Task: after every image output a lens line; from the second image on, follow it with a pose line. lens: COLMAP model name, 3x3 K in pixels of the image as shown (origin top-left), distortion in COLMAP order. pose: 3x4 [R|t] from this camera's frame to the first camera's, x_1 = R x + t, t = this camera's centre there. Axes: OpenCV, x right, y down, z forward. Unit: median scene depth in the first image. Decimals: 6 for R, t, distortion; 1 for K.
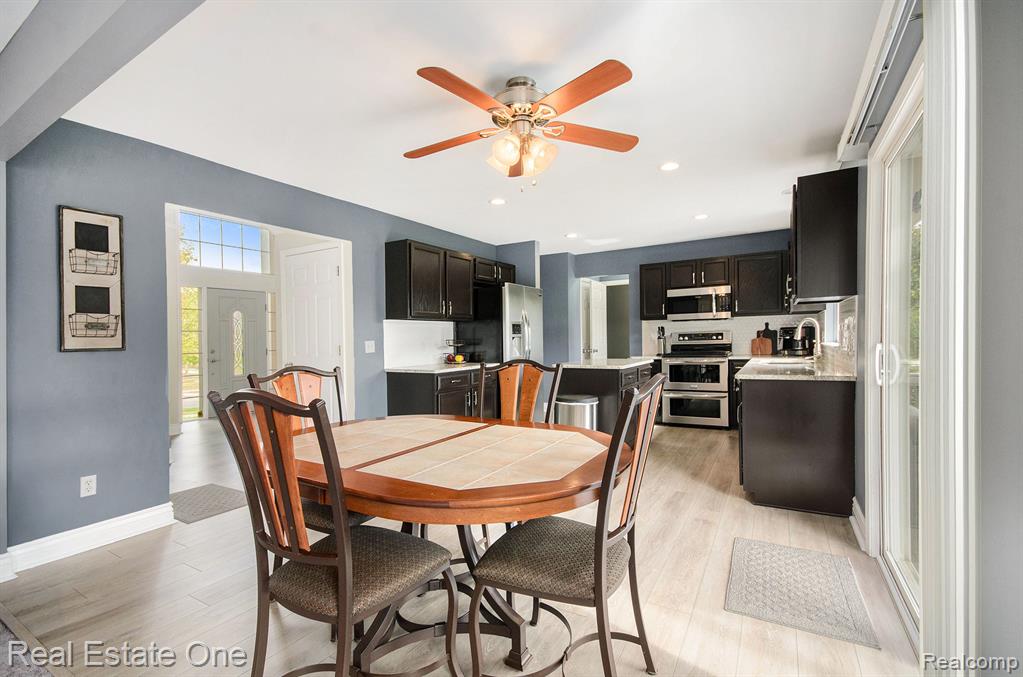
lens RADIAL K [[464.8, 0, 514.2], [0, 464.8, 333.4], [0, 0, 1]] dist [0.005150, 0.000545]
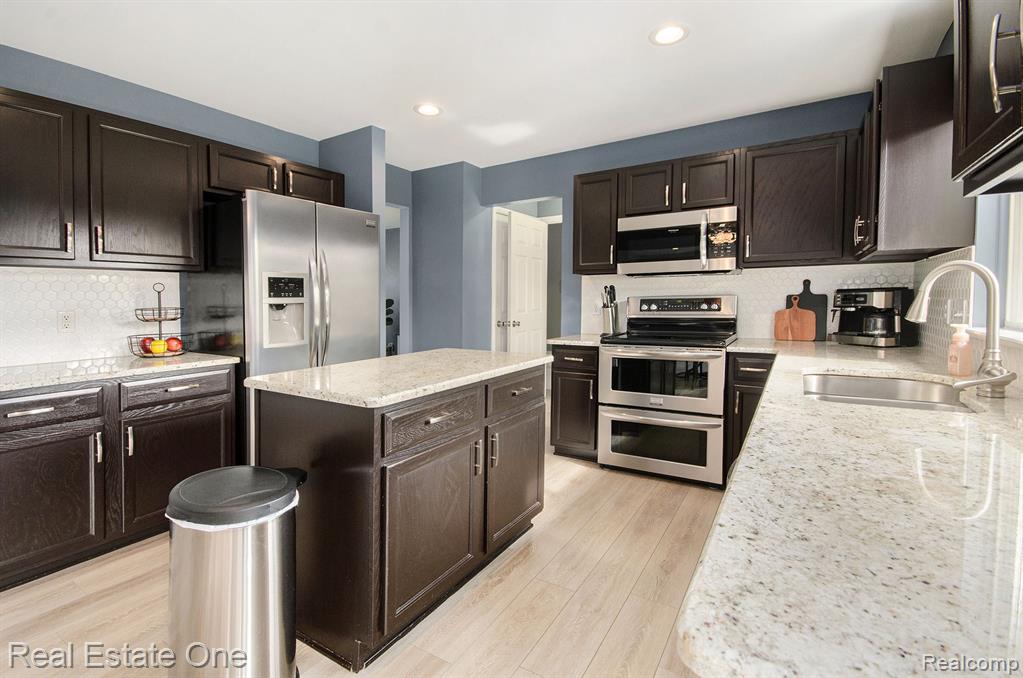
lens RADIAL K [[464.8, 0, 499.0], [0, 464.8, 316.7], [0, 0, 1]] dist [0.005150, 0.000545]
pose [[0.998331, 0.011015, -0.056695, 0.229841], [-0.008162, 0.998700, 0.050318, -0.005092], [0.057175, -0.049772, 0.997123, 0.460261]]
